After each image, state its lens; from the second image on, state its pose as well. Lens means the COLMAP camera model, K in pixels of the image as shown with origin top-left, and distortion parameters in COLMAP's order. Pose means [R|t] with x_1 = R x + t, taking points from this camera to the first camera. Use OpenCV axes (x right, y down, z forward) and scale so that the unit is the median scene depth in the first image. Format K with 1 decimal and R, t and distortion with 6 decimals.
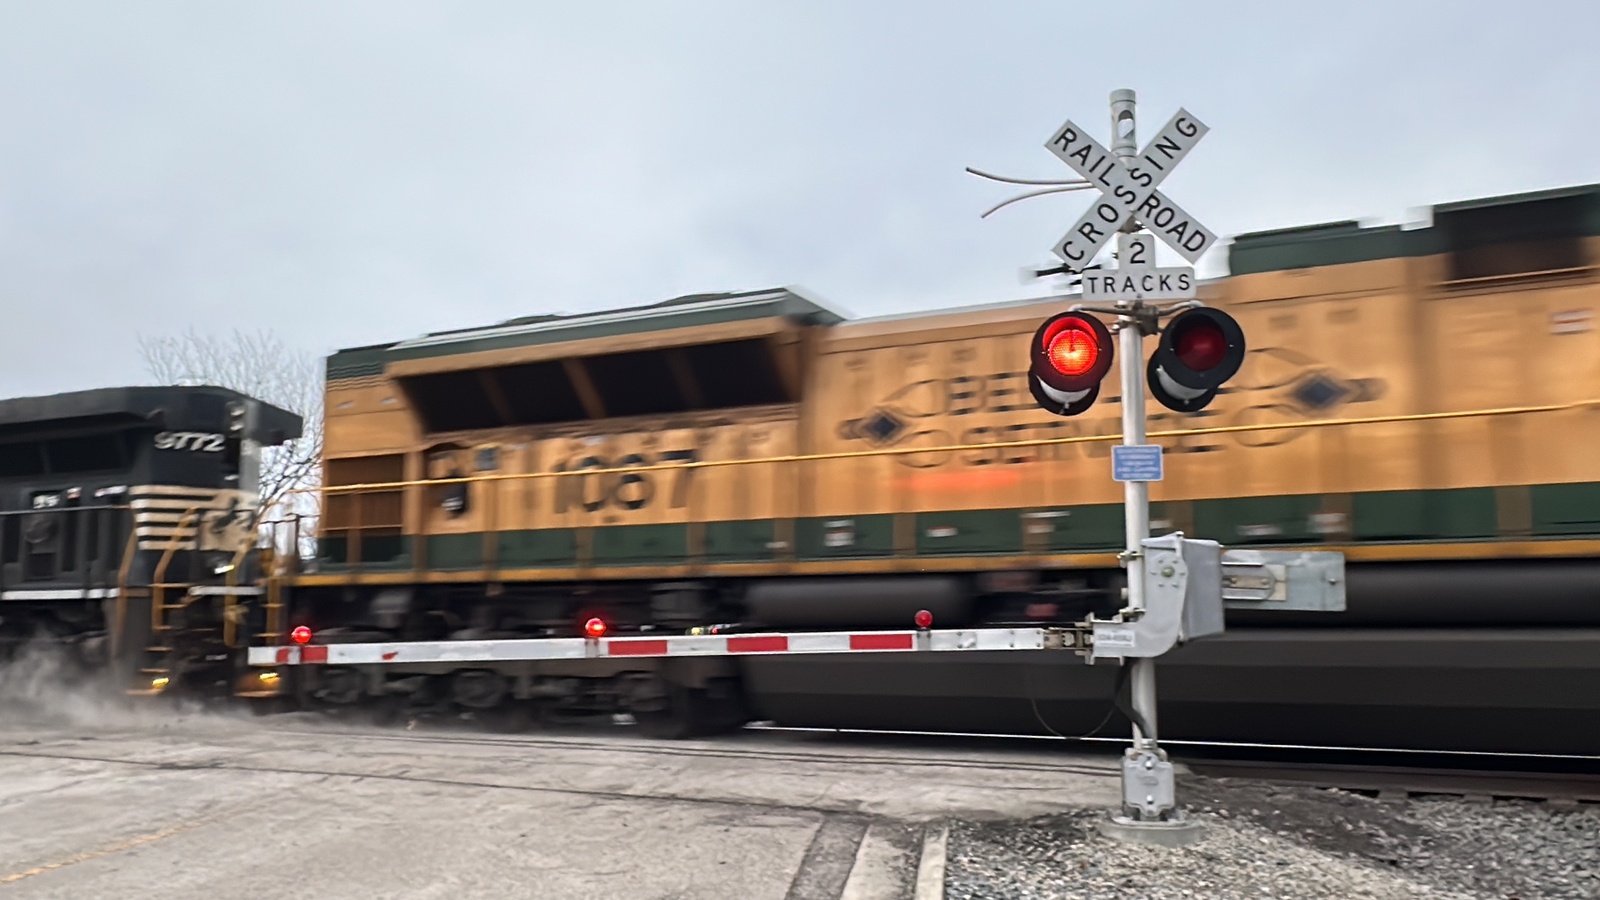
lens RADIAL K [[1359.9, 0, 810.1], [0, 1359.9, 444.7], [0, 0, 1]] dist [0.006973, 0.003704]
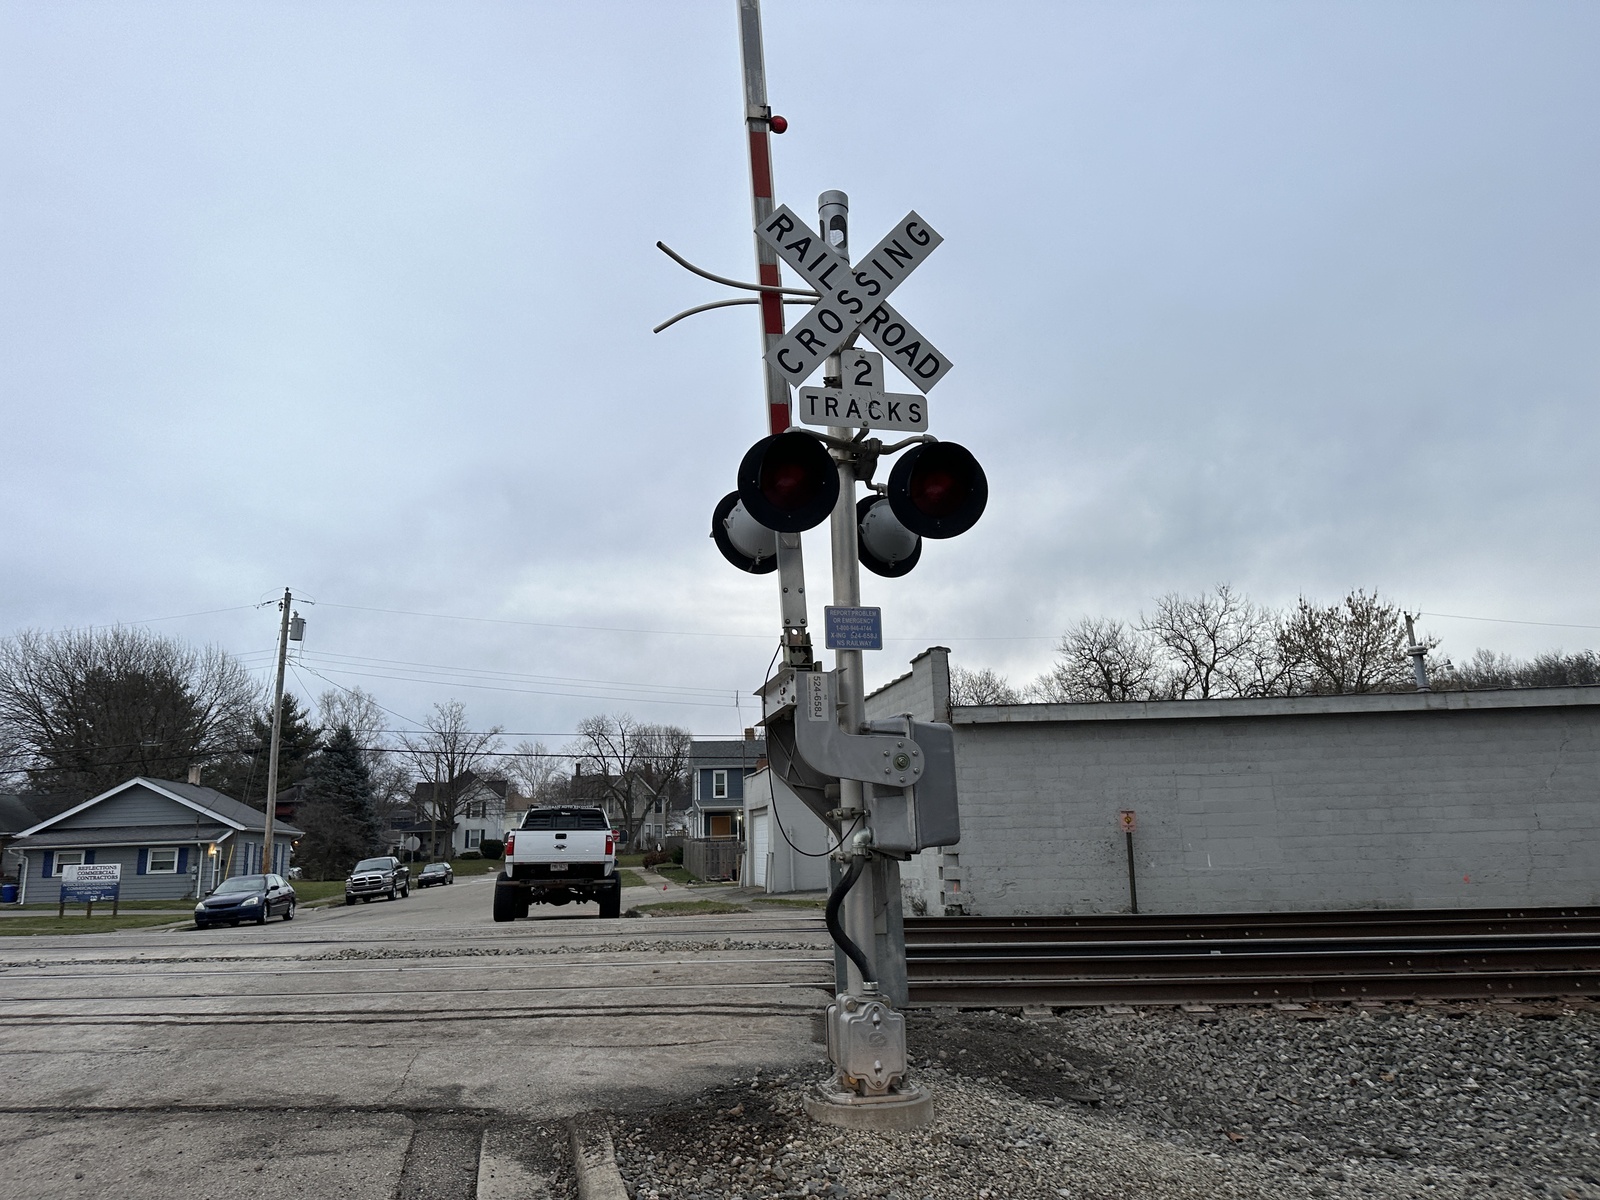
lens RADIAL K [[1142.6, 0, 797.6], [0, 1142.6, 581.7], [0, 0, 1]] dist [0.051890, -0.046887]
pose [[0.930137, 0.057322, 0.362712, -0.039969], [-0.025617, 0.995464, -0.091627, 0.049021], [-0.366319, 0.075934, 0.927386, 0.381357]]
